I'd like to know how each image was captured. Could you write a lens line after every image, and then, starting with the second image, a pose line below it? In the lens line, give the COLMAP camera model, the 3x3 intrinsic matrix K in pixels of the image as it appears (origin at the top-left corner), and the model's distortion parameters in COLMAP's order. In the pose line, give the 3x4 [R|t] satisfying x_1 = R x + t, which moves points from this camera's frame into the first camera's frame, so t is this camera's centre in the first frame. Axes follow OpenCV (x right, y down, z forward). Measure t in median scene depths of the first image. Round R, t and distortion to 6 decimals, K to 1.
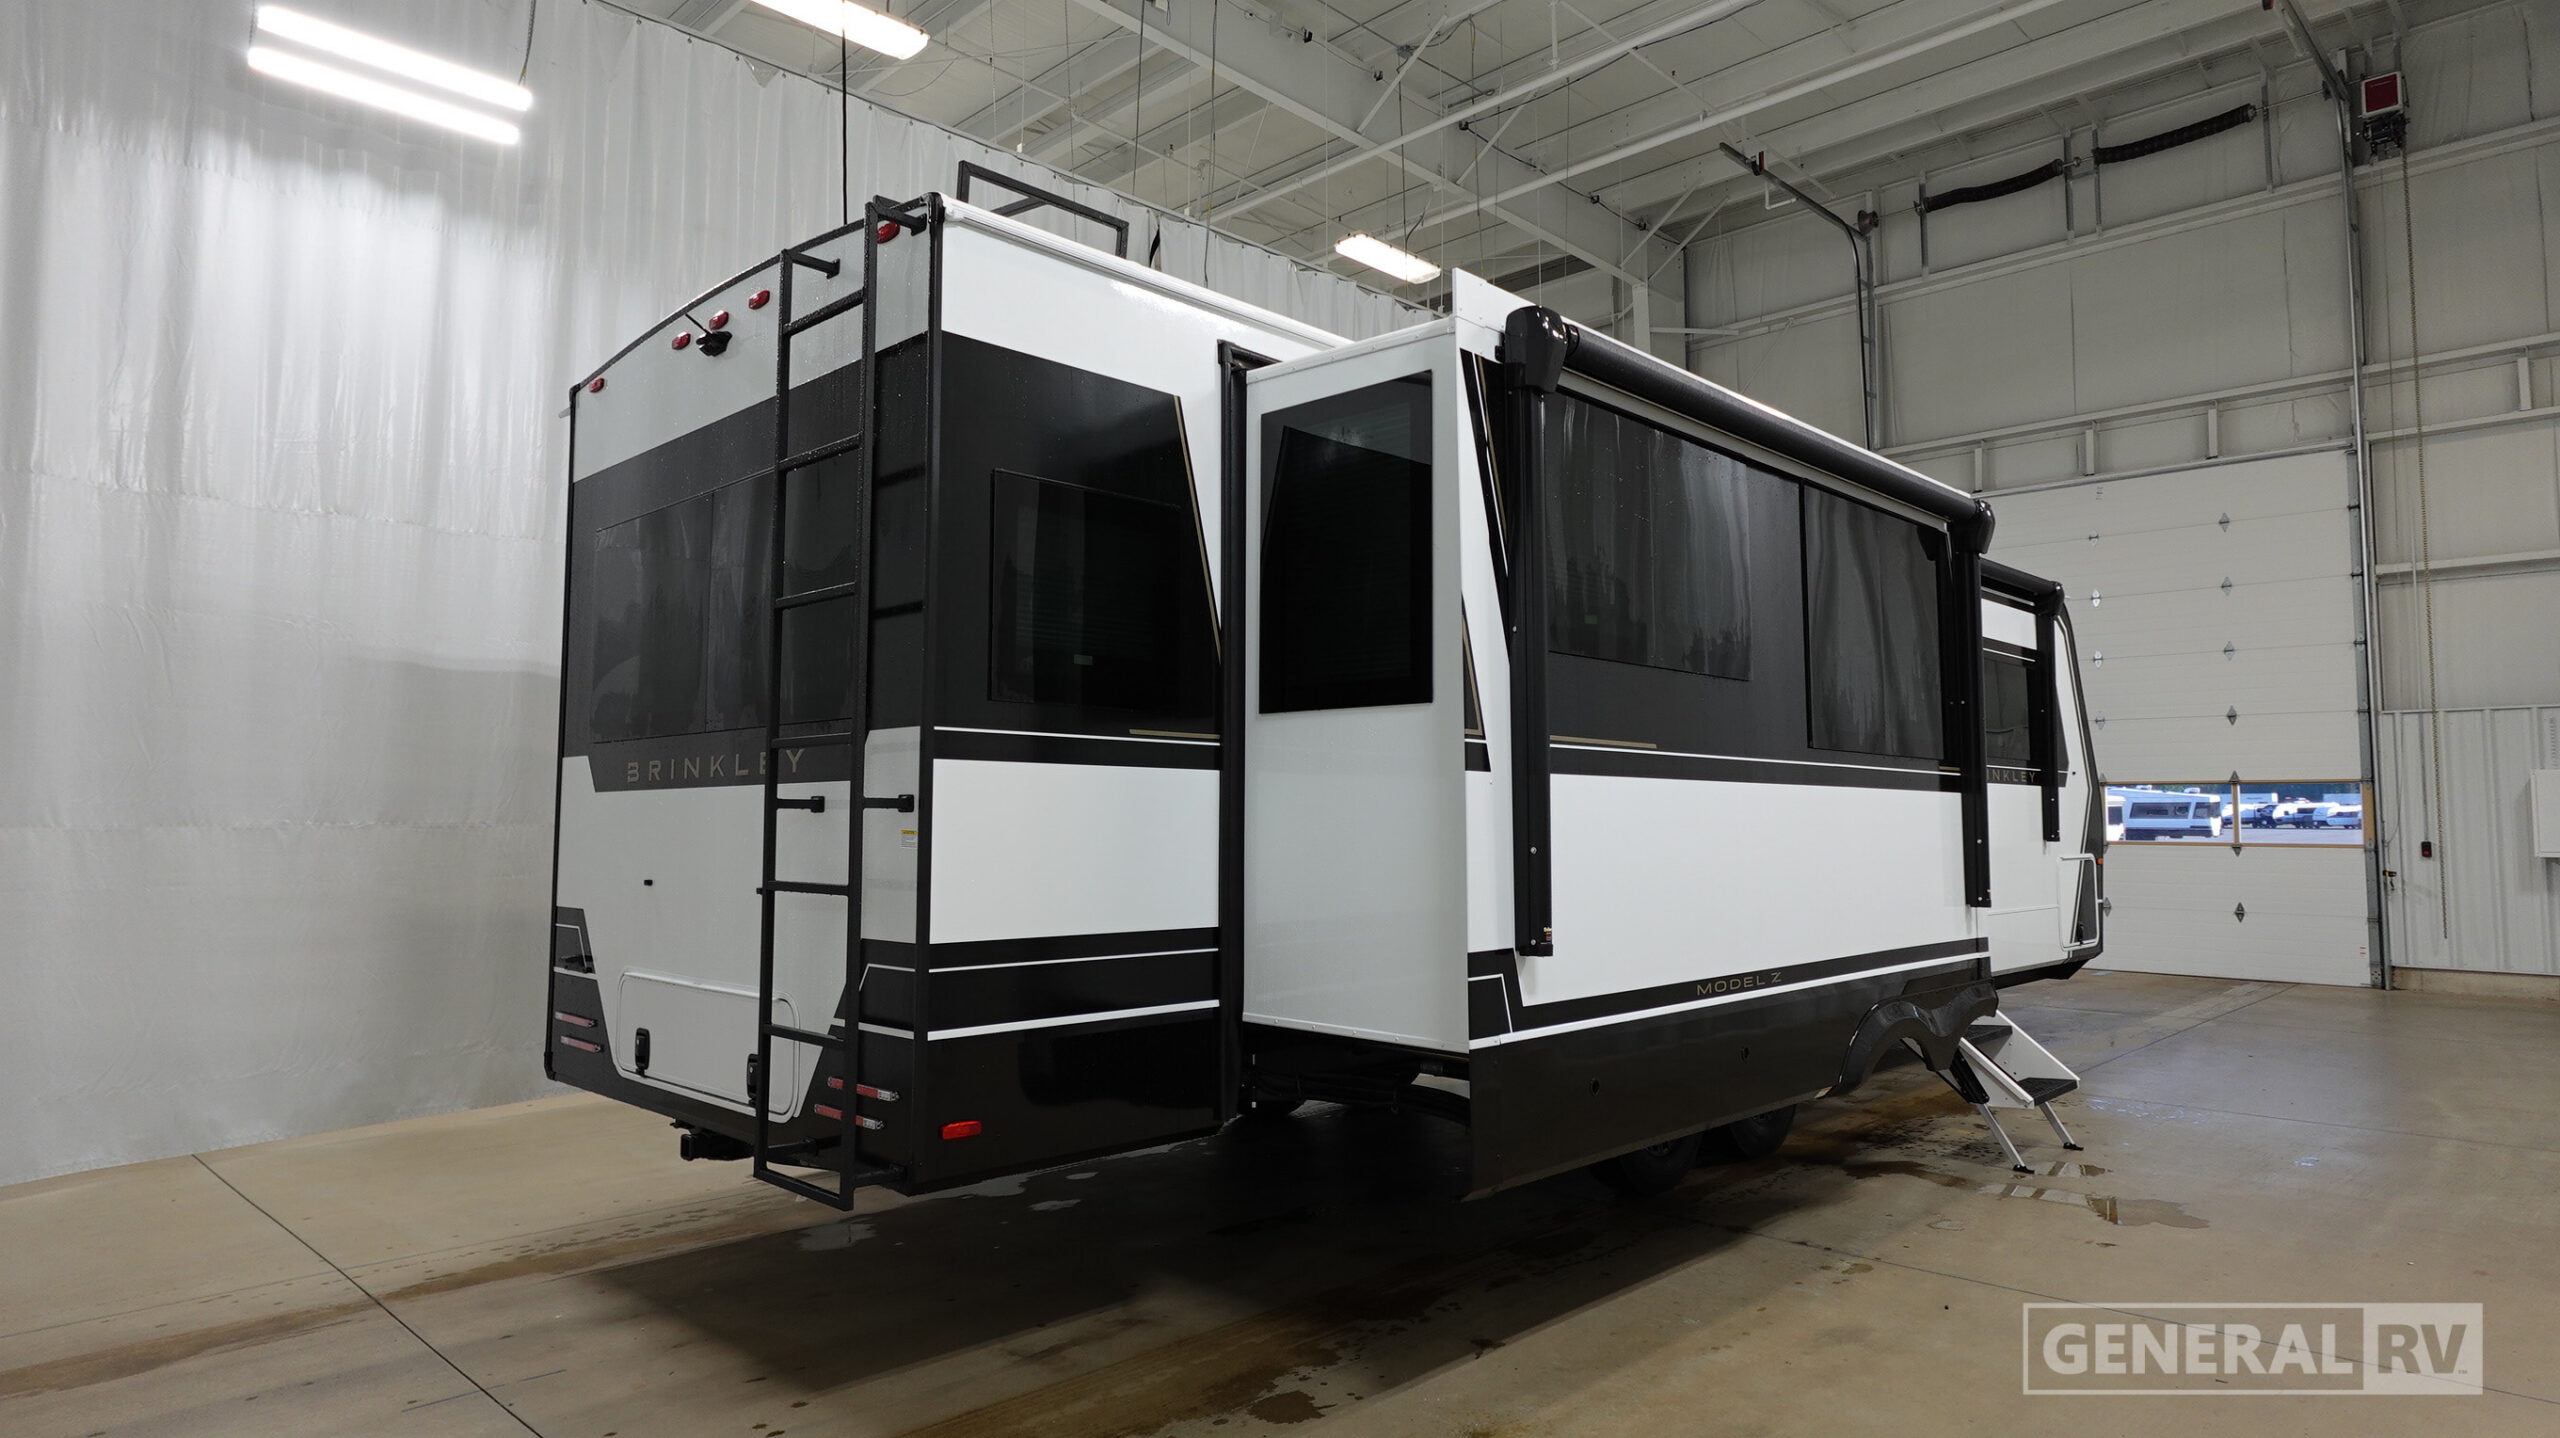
lens RADIAL K [[1455.1, 0, 1276.4], [0, 1455.1, 728.1], [0, 0, 1]] dist [-0.001940, 0.000317]
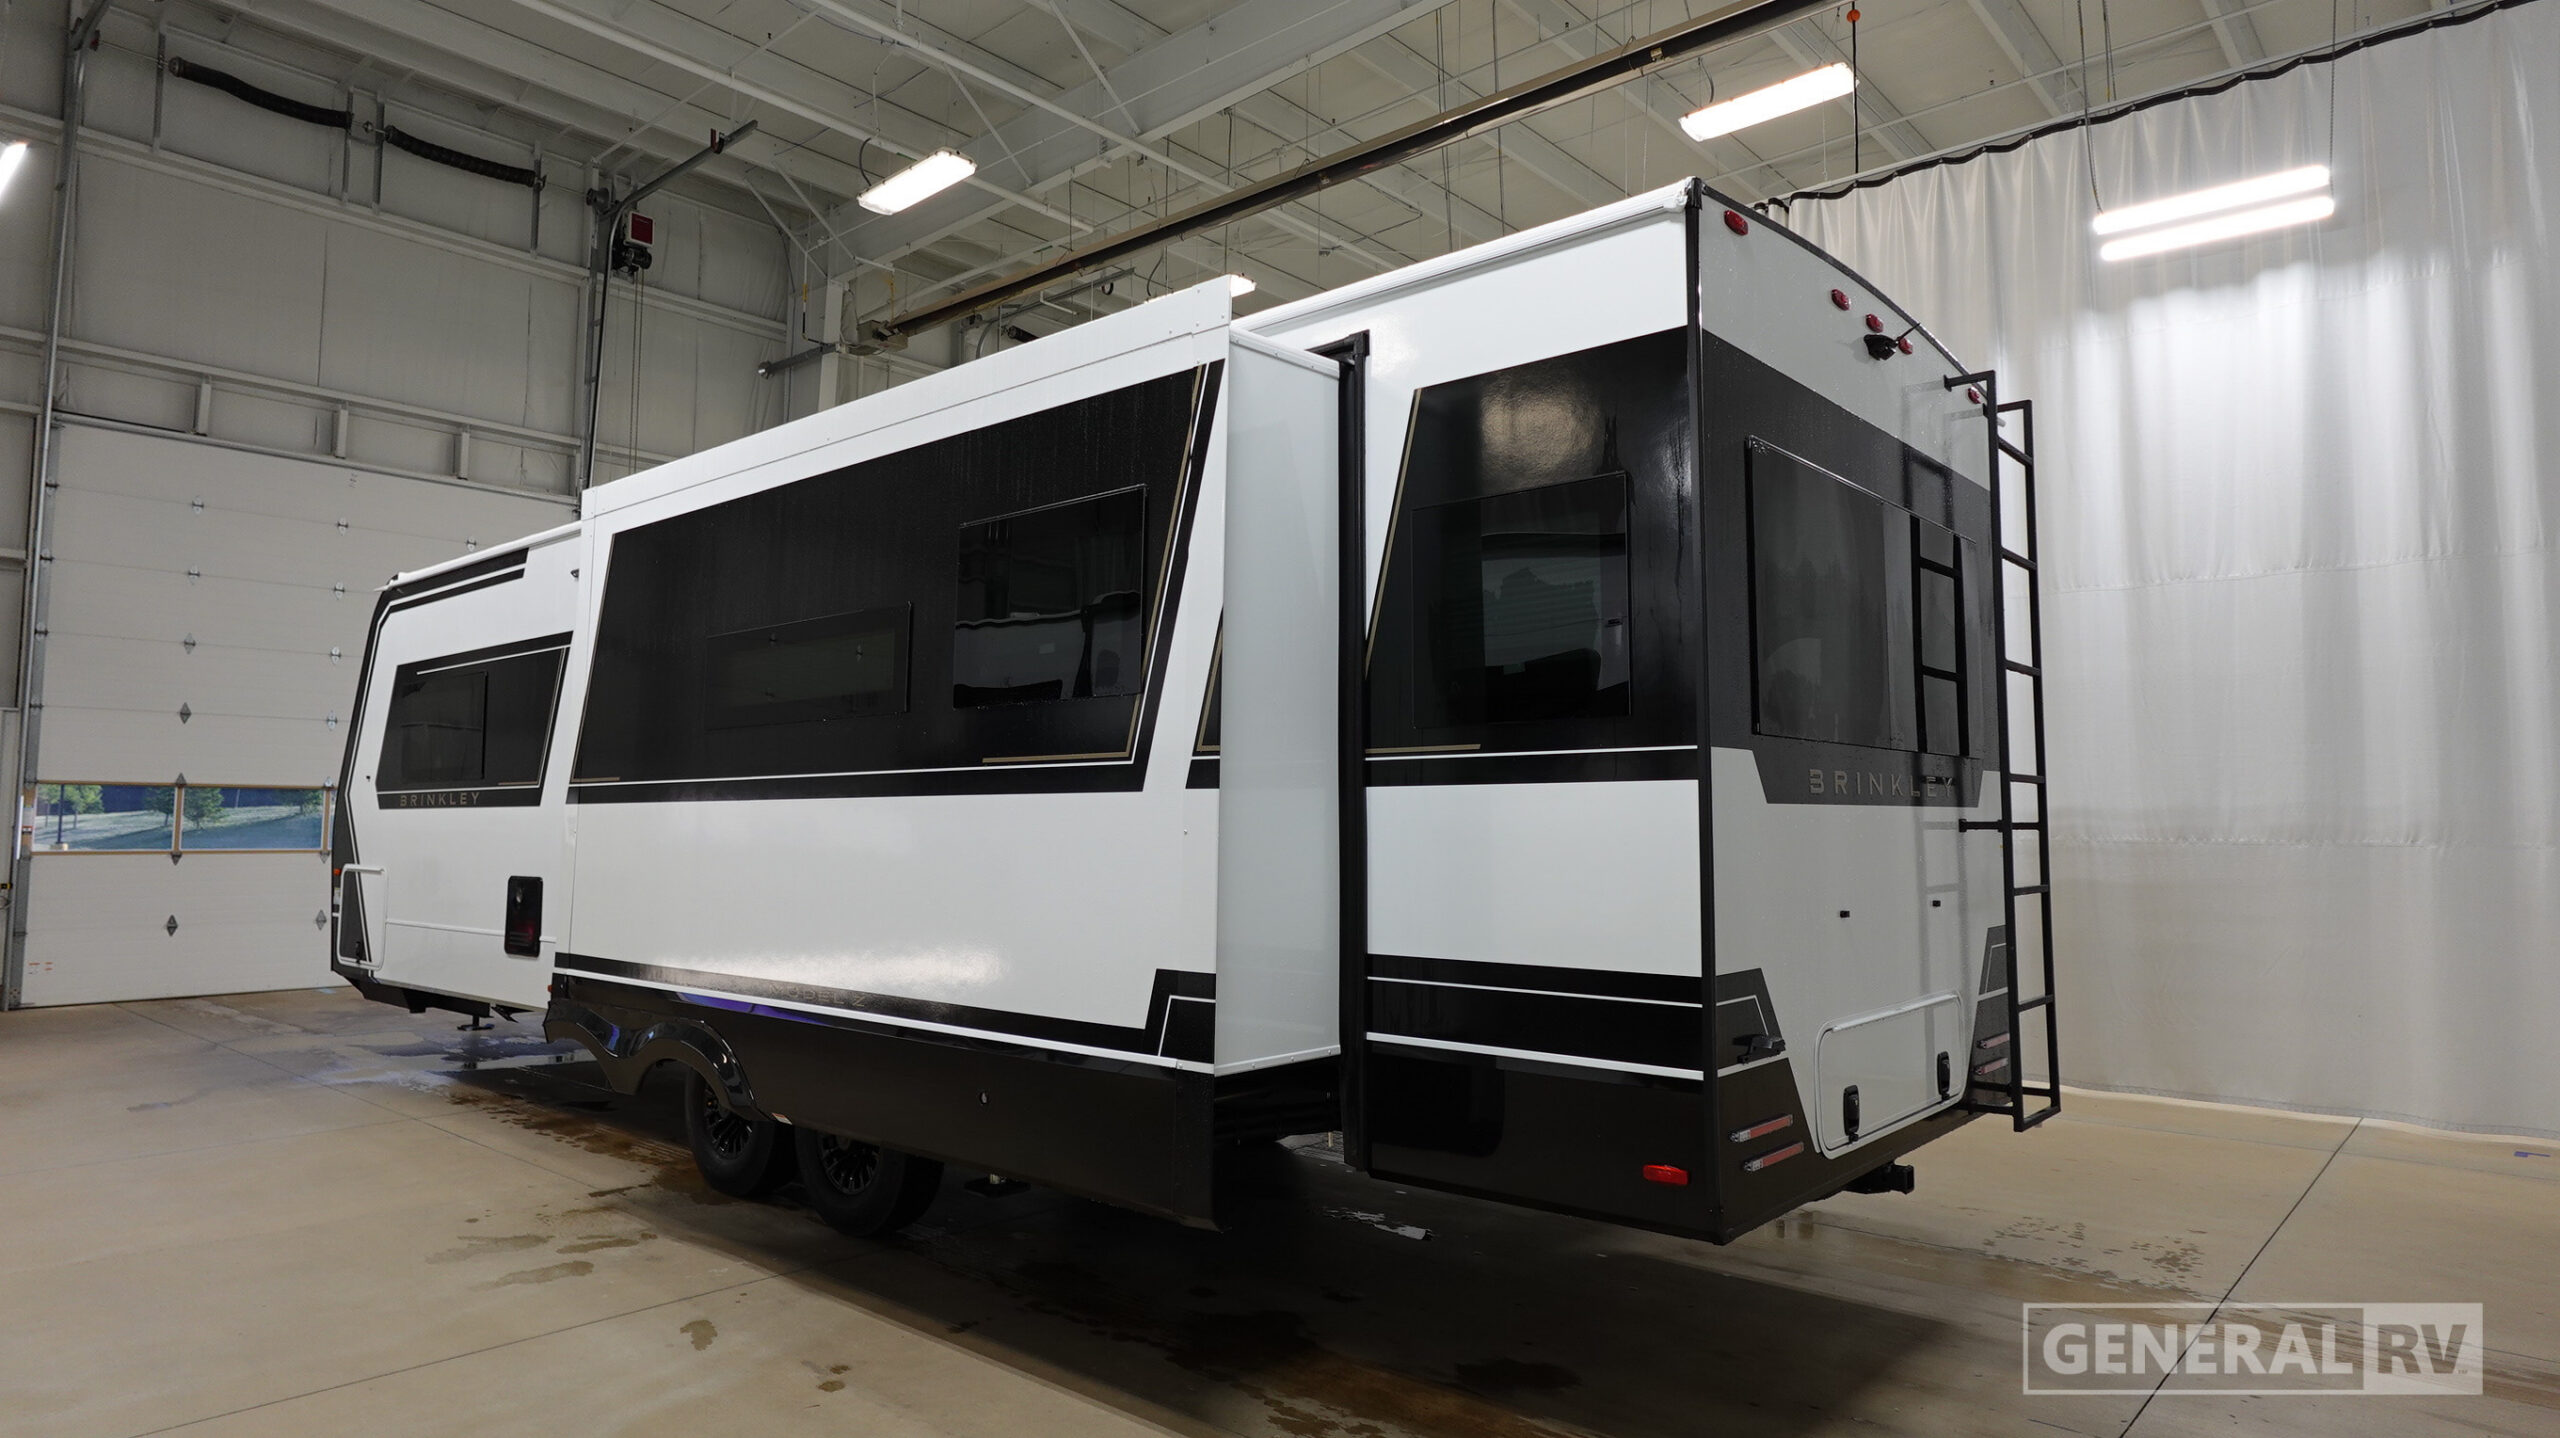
lens RADIAL K [[1471.0, 0, 1280.0], [0, 1471.0, 719.0], [0, 0, 1]] dist [-0.000335, 0.000368]
pose [[-0.057717, 0.071492, 0.995770, -0.424521], [-0.064992, 0.995048, -0.075207, 0.026328], [-0.996215, -0.069058, -0.052785, 0.459636]]
